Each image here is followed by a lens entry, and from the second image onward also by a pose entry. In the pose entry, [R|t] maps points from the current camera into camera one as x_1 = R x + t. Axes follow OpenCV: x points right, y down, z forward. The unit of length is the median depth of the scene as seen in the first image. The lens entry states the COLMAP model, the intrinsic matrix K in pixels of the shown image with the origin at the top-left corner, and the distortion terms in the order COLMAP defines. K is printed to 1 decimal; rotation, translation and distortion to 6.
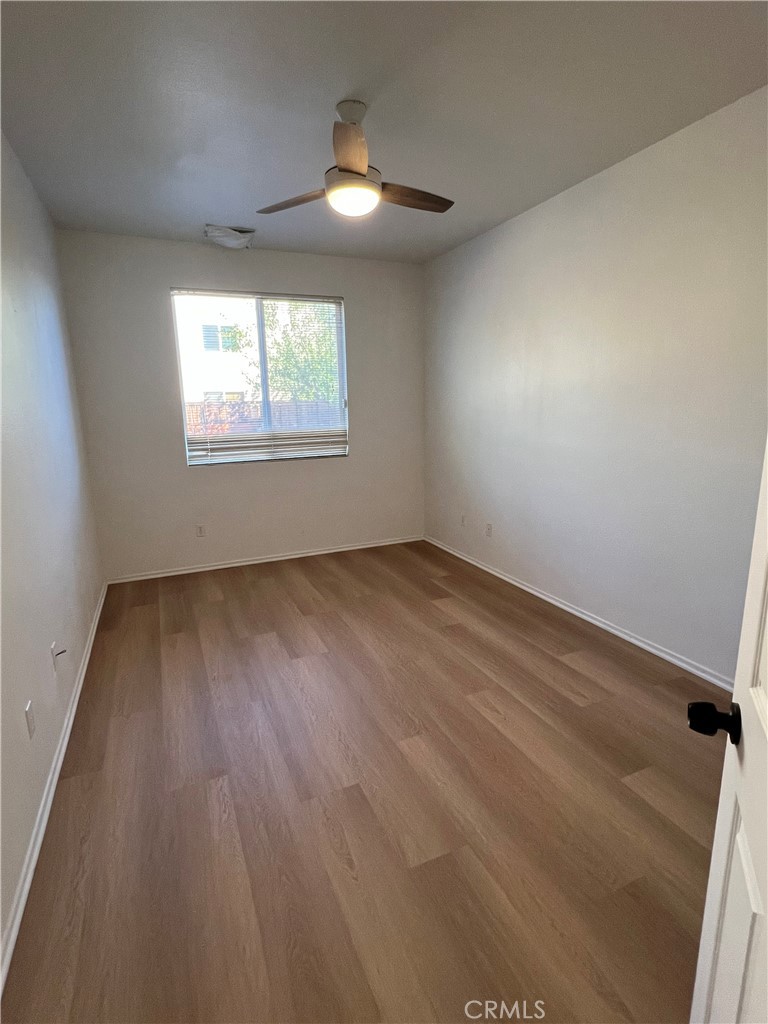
lens RADIAL K [[508.0, 0, 391.3], [0, 508.0, 509.4], [0, 0, 1]] dist [0.001814, -0.001382]
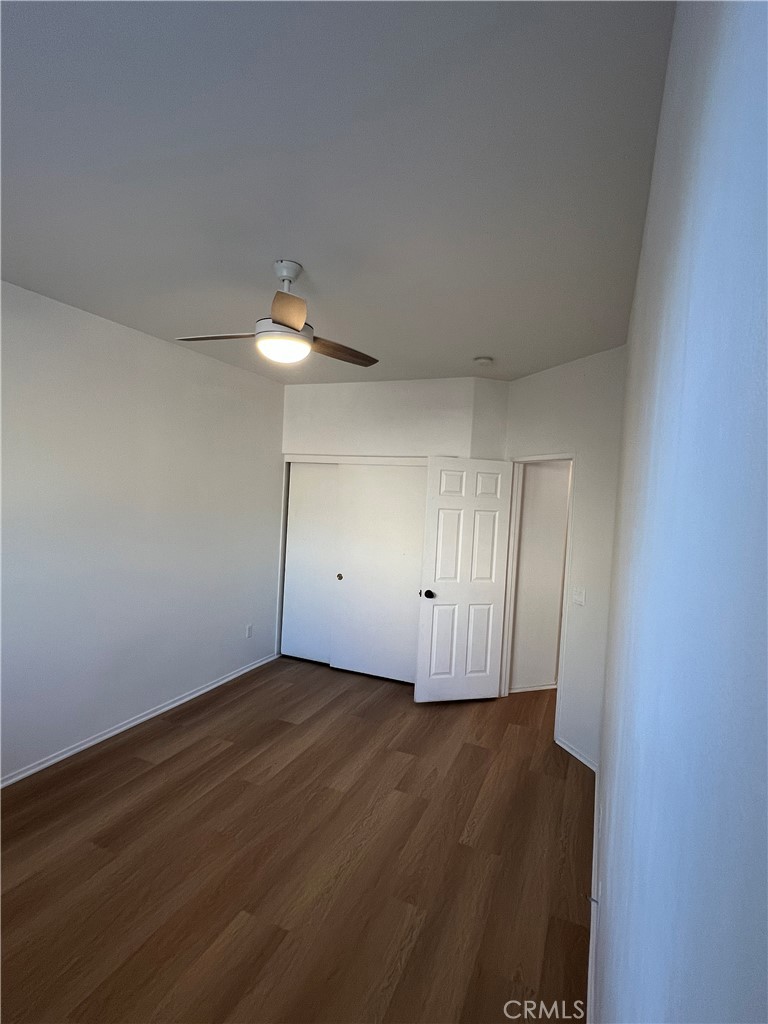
lens RADIAL K [[508.0, 0, 388.9], [0, 508.0, 509.6], [0, 0, 1]] dist [0.001814, -0.001382]
pose [[-0.675312, -0.039396, 0.736479, -0.872201], [0.116649, 0.980298, 0.159400, -0.391380], [-0.728249, 0.193555, -0.657412, 1.426507]]
